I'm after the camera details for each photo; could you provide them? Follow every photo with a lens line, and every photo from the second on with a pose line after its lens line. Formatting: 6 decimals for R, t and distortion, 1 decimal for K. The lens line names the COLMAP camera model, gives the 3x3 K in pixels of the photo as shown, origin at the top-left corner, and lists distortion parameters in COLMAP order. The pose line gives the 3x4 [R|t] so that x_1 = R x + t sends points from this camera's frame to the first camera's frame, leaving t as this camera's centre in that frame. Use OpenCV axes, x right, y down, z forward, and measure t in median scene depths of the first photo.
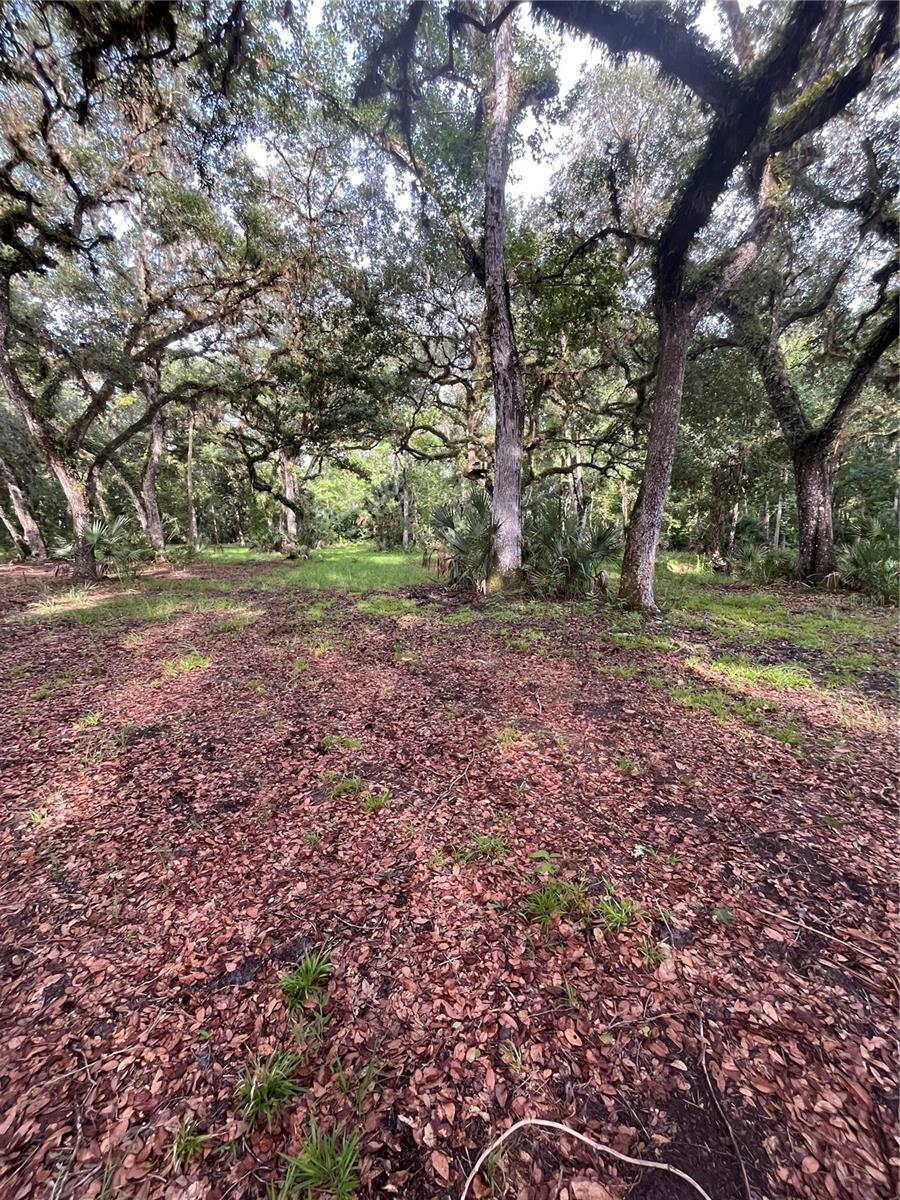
lens RADIAL K [[481.3, 0, 442.7], [0, 481.3, 599.3], [0, 0, 1]] dist [-0.001924, 0.000032]
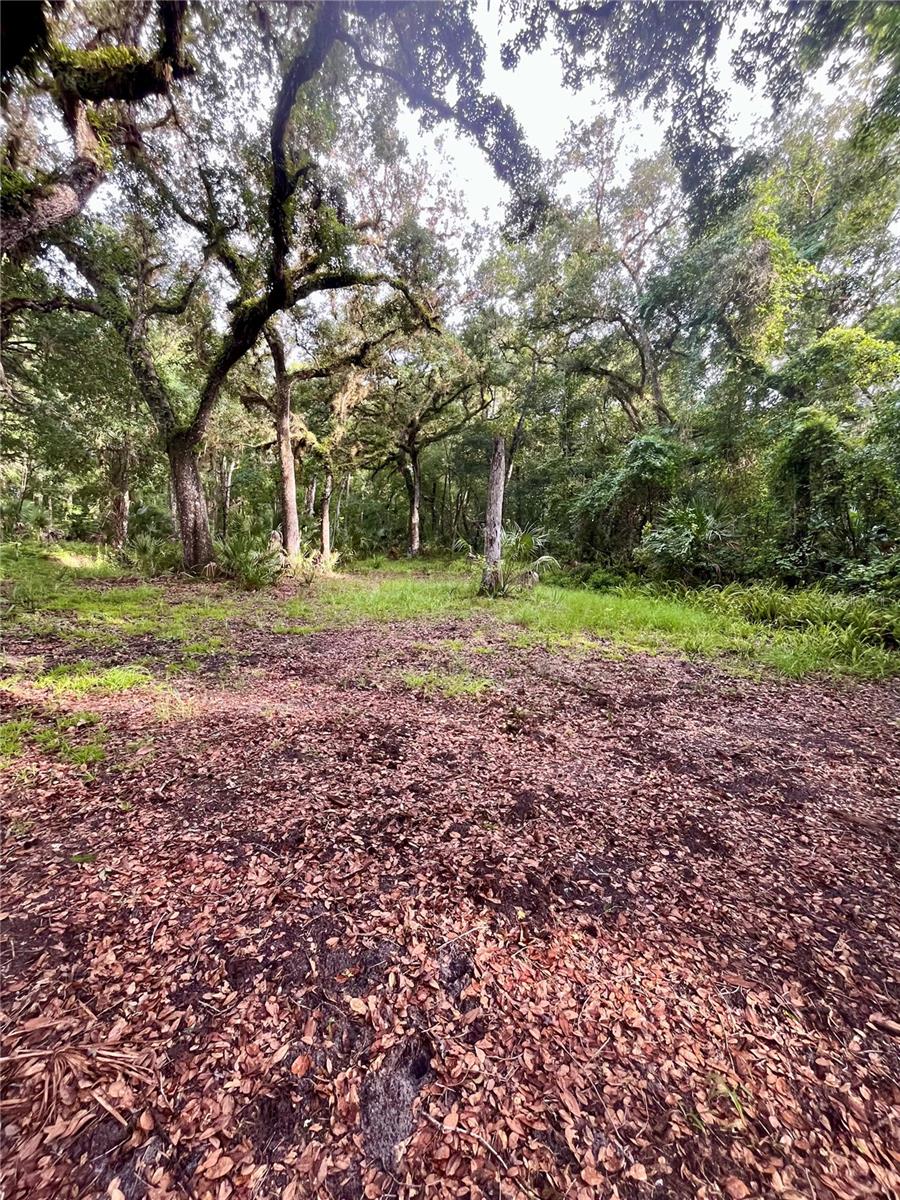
lens RADIAL K [[481.3, 0, 447.0], [0, 481.3, 599.2], [0, 0, 1]] dist [-0.001924, 0.000032]
pose [[0.486991, -0.085893, 0.869173, 0.132308], [0.070496, 0.995771, 0.058905, -0.000511], [-0.870557, 0.032587, 0.490987, -0.001138]]
